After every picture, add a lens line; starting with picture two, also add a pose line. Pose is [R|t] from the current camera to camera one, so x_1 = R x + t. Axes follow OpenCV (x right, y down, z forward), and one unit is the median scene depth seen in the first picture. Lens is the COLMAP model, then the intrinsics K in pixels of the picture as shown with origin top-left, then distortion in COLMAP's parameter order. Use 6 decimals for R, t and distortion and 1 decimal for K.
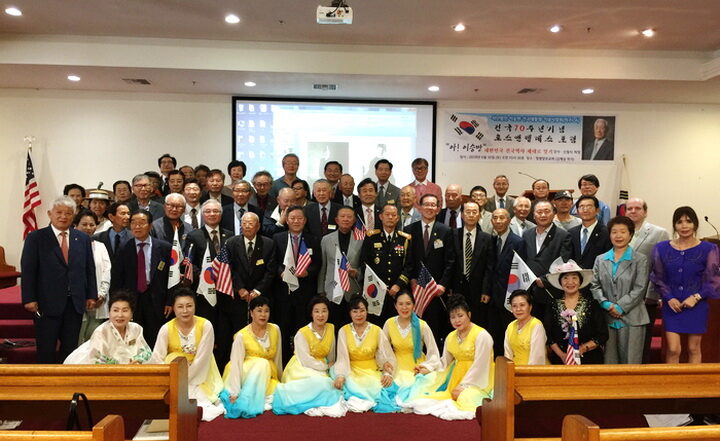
lens RADIAL K [[601.9, 0, 360.3], [0, 601.9, 220.5], [0, 0, 1]] dist [0.000500, 0.001613]
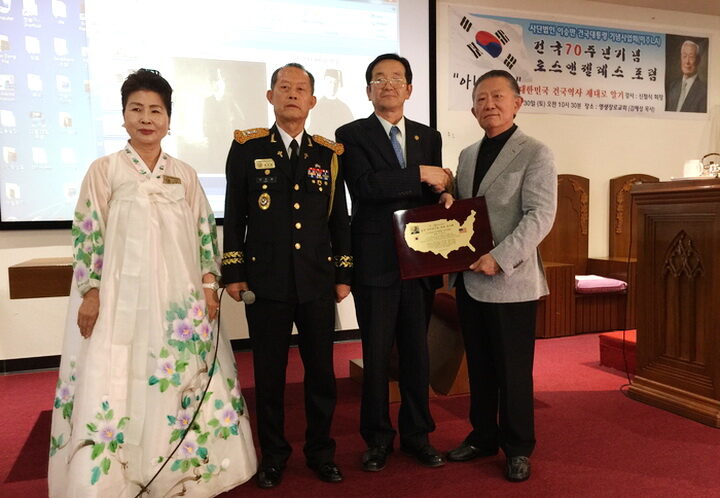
lens RADIAL K [[637.8, 0, 359.2], [0, 637.8, 250.0], [0, 0, 1]] dist [-0.004288, -0.018365]
pose [[0.964192, -0.046838, 0.261036, -0.080379], [0.032451, 0.997721, 0.059159, -0.013555], [-0.263212, -0.048570, 0.963515, 0.486921]]
